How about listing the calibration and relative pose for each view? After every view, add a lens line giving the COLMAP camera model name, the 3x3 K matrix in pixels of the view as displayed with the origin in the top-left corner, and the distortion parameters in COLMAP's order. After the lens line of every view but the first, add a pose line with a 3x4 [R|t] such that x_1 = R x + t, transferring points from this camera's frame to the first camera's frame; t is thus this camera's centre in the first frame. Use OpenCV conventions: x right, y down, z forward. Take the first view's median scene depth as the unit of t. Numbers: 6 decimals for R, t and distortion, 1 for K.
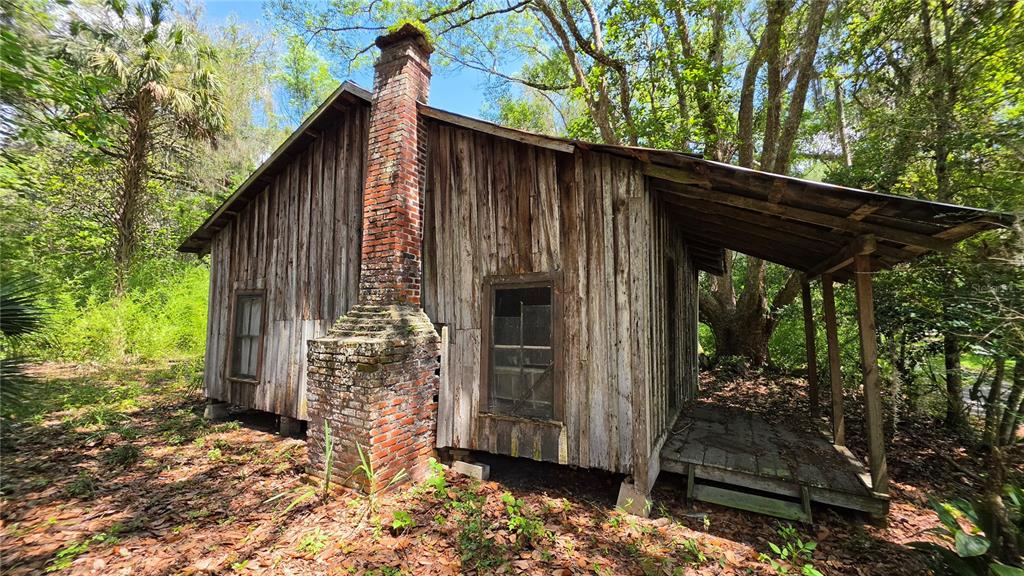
lens RADIAL K [[407.9, 0, 511.4], [0, 407.9, 285.3], [0, 0, 1]] dist [-0.000172, -0.000717]
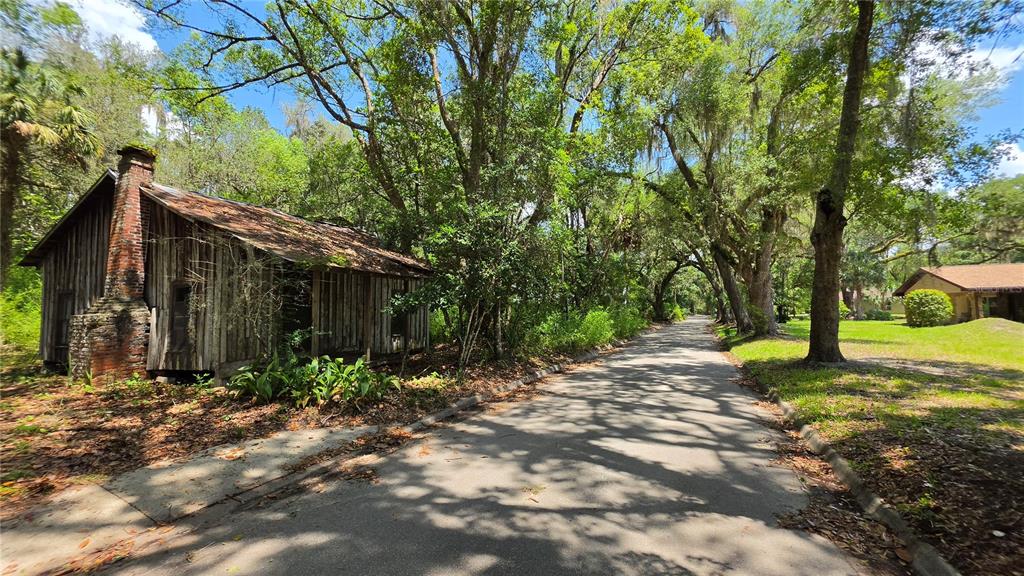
lens RADIAL K [[407.9, 0, 510.2], [0, 407.9, 287.8], [0, 0, 1]] dist [-0.000172, -0.000717]
pose [[0.994914, -0.016731, 0.099327, 1.302037], [0.014951, 0.999715, 0.018635, -0.003782], [-0.099610, -0.017055, 0.994880, -1.056440]]
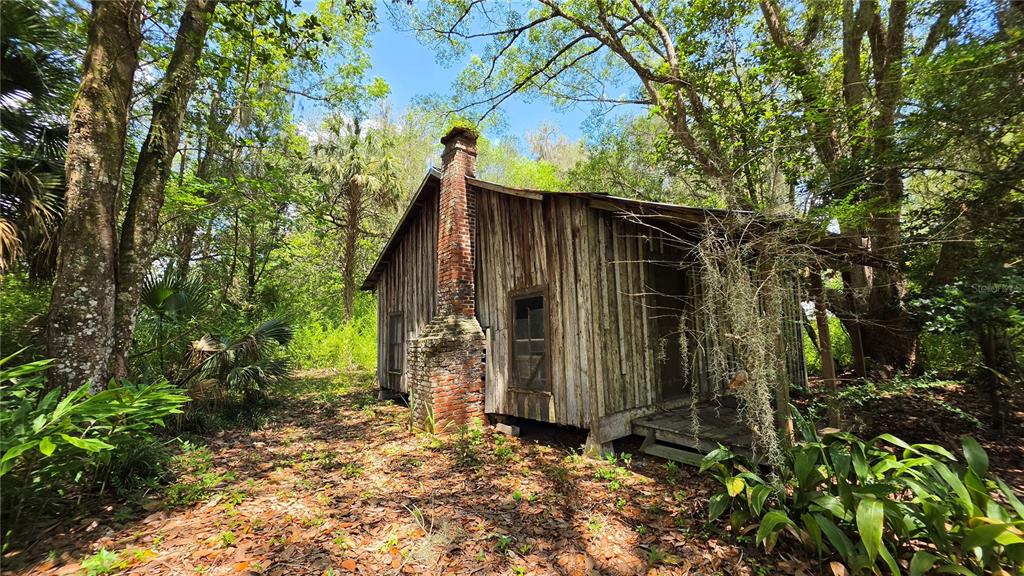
lens RADIAL K [[407.9, 0, 511.8], [0, 407.9, 285.8], [0, 0, 1]] dist [-0.000172, -0.000717]
pose [[0.912568, -0.083418, -0.400326, 0.495075], [0.067187, 0.996254, -0.054437, 0.035031], [0.403368, 0.022781, 0.914754, -0.275421]]
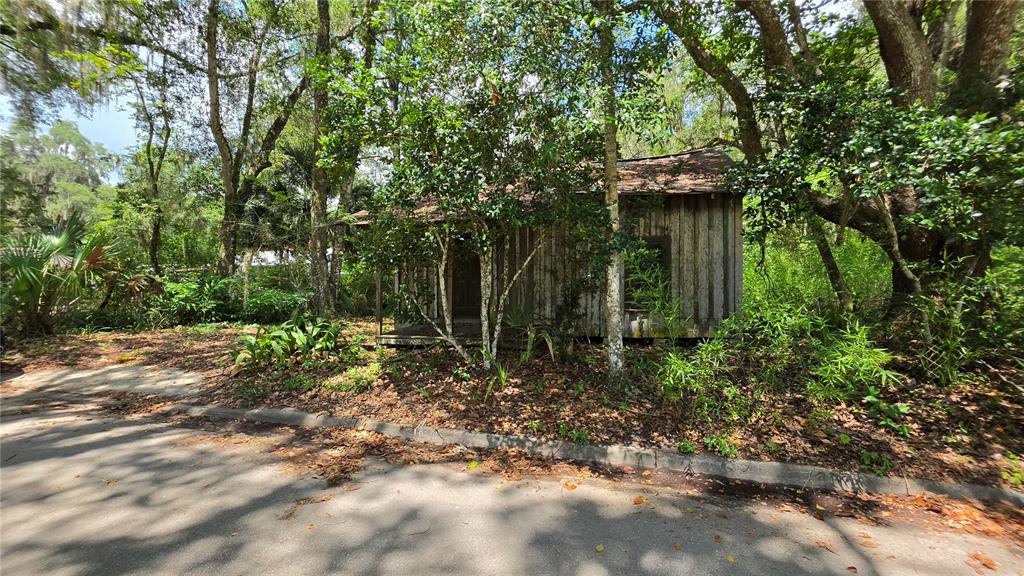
lens RADIAL K [[407.9, 0, 510.8], [0, 407.9, 291.8], [0, 0, 1]] dist [-0.000172, -0.000717]
pose [[0.229344, 0.001129, -0.973345, 2.361164], [0.085108, 0.996146, 0.021210, 0.197869], [0.969617, -0.087704, 0.228364, 0.864816]]
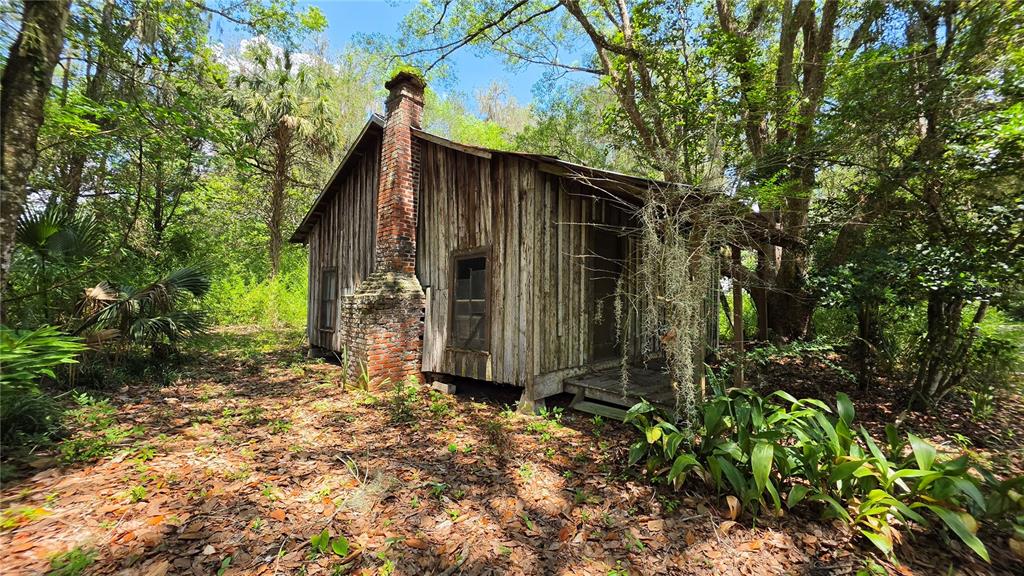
lens RADIAL K [[407.9, 0, 511.6], [0, 407.9, 285.6], [0, 0, 1]] dist [-0.000172, -0.000717]
pose [[0.963934, -0.005904, -0.266077, 0.486016], [0.015895, 0.999246, 0.035413, 0.048488], [0.265668, -0.038365, 0.963301, -0.277381]]
